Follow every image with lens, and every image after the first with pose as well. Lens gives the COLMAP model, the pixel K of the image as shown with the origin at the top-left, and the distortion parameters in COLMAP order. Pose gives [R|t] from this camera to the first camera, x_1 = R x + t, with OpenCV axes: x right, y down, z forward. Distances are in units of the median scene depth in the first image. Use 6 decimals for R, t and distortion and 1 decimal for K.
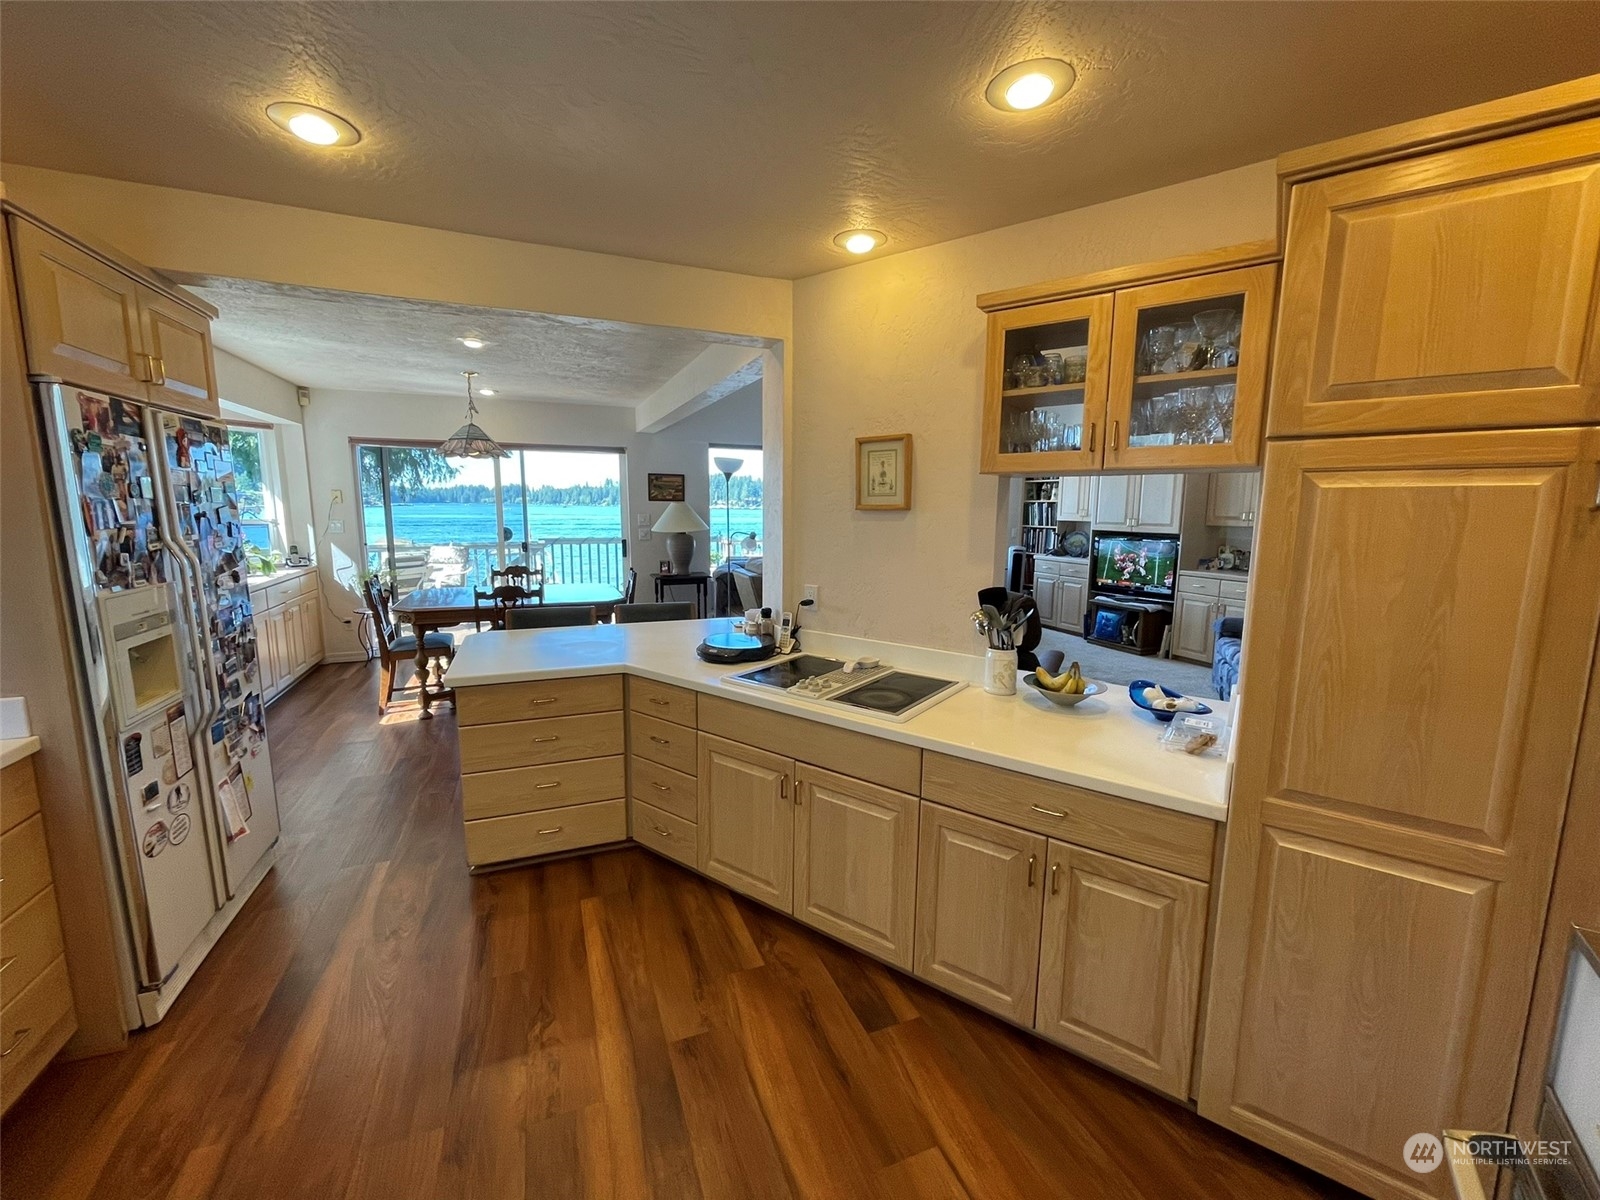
lens RADIAL K [[643.9, 0, 800.7], [0, 643.9, 599.7], [0, 0, 1]] dist [-0.001389, 0.000492]
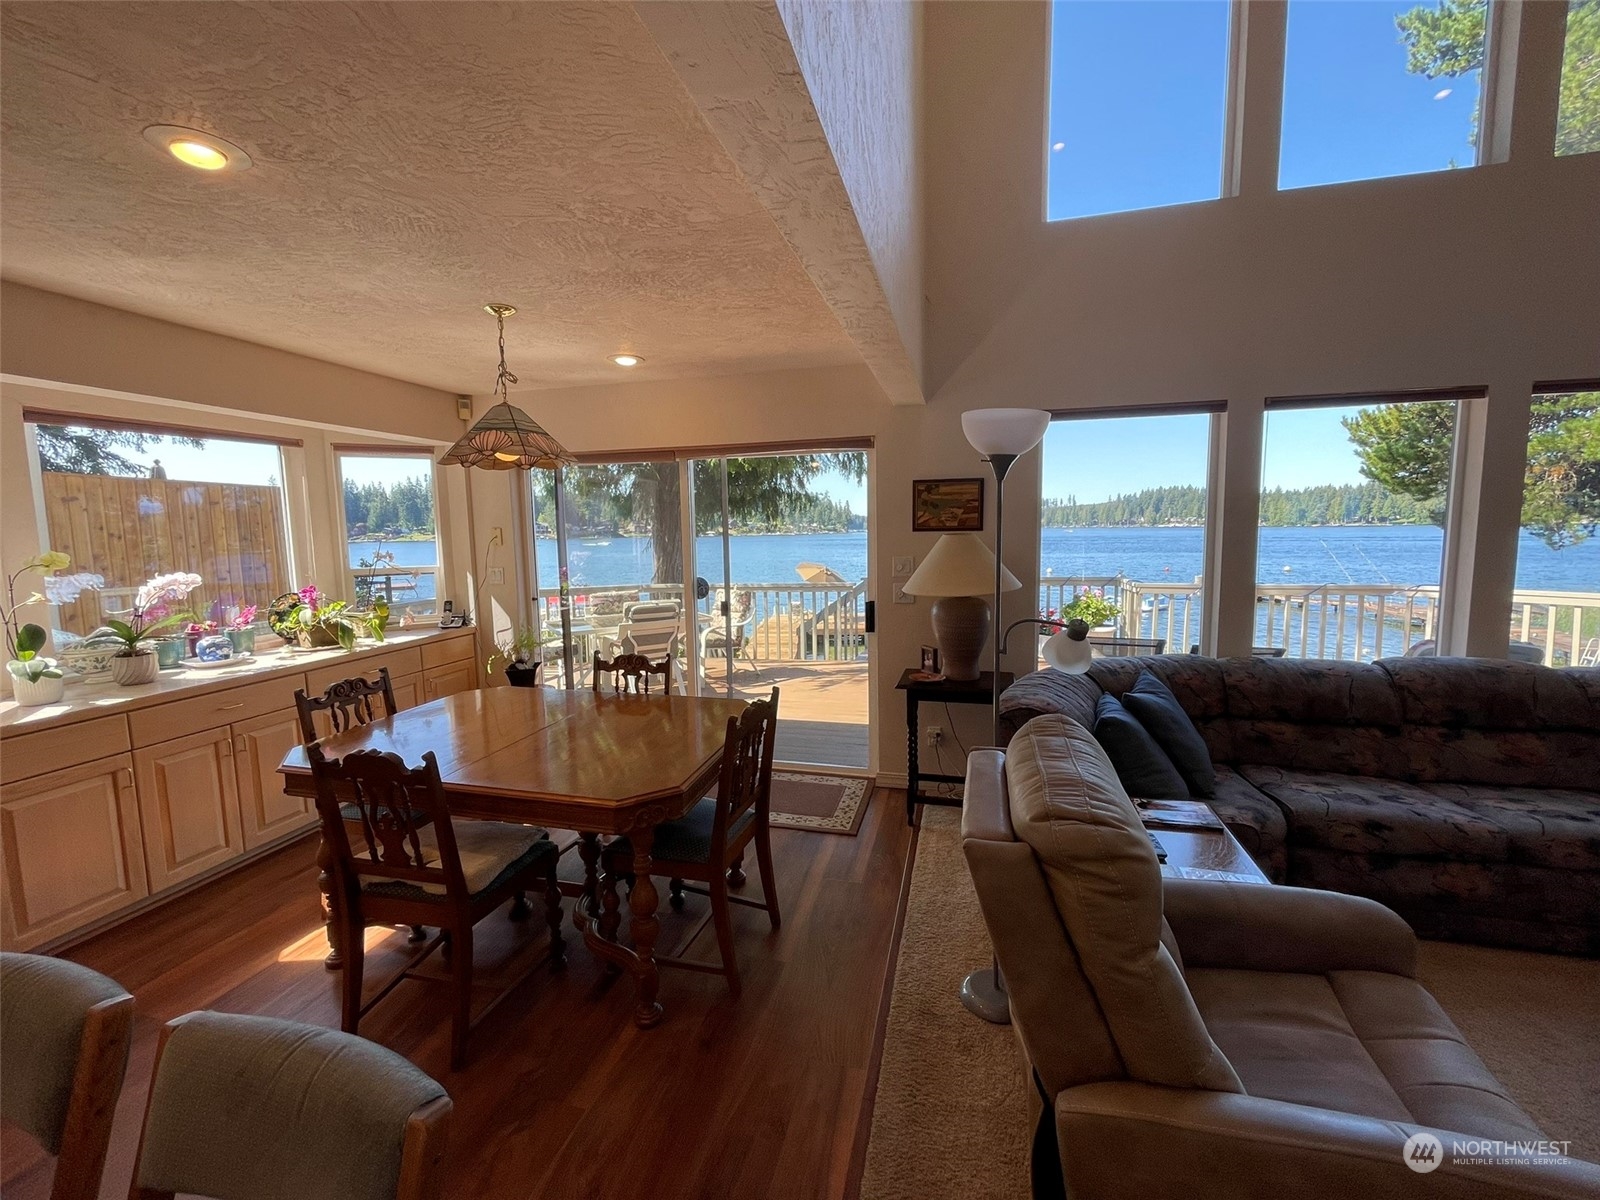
lens RADIAL K [[643.9, 0, 802.5], [0, 643.9, 595.2], [0, 0, 1]] dist [-0.001389, 0.000492]
pose [[0.799933, 0.039242, -0.598805, 0.013066], [-0.063902, 0.997756, -0.019979, -0.083145], [0.596677, 0.054246, 0.800646, 0.513569]]
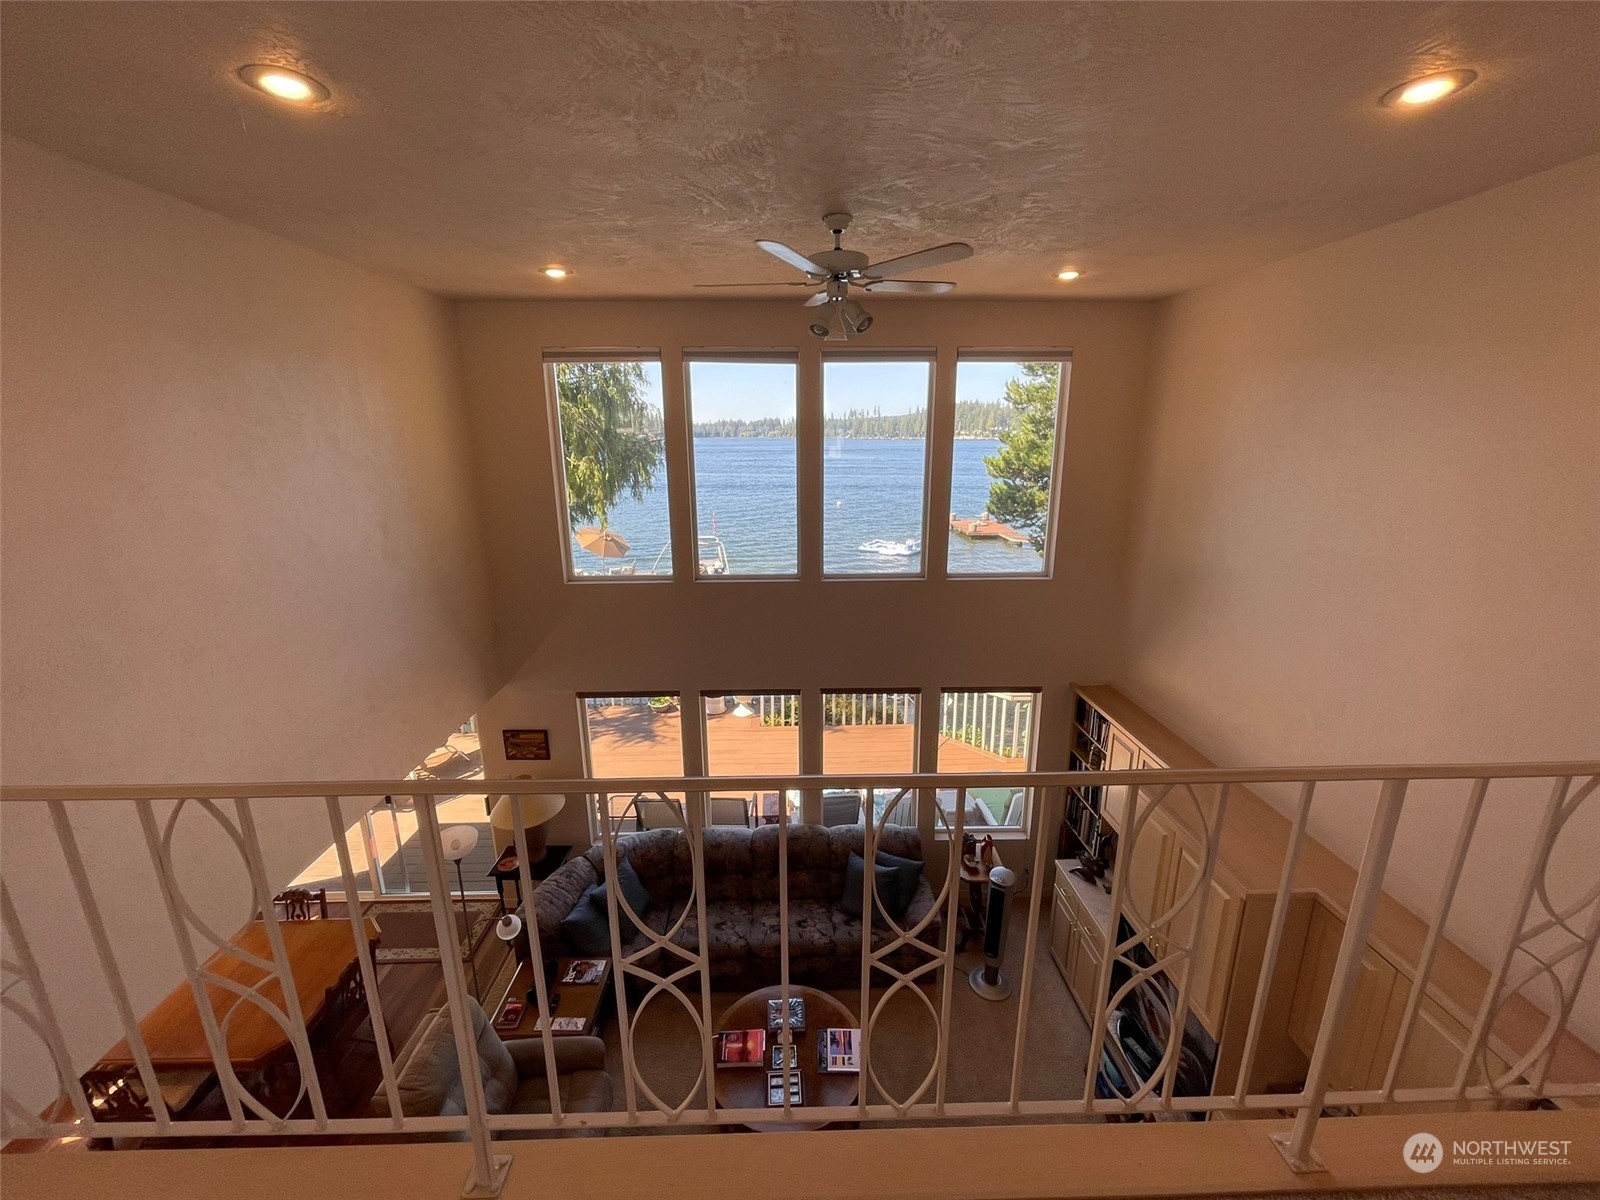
lens RADIAL K [[643.9, 0, 796.9], [0, 643.9, 604.0], [0, 0, 1]] dist [-0.001389, 0.000492]
pose [[0.931484, 0.074880, -0.355993, 0.388103], [-0.034692, 0.992411, 0.117972, -0.459651], [0.362125, -0.097539, 0.927012, 0.382994]]
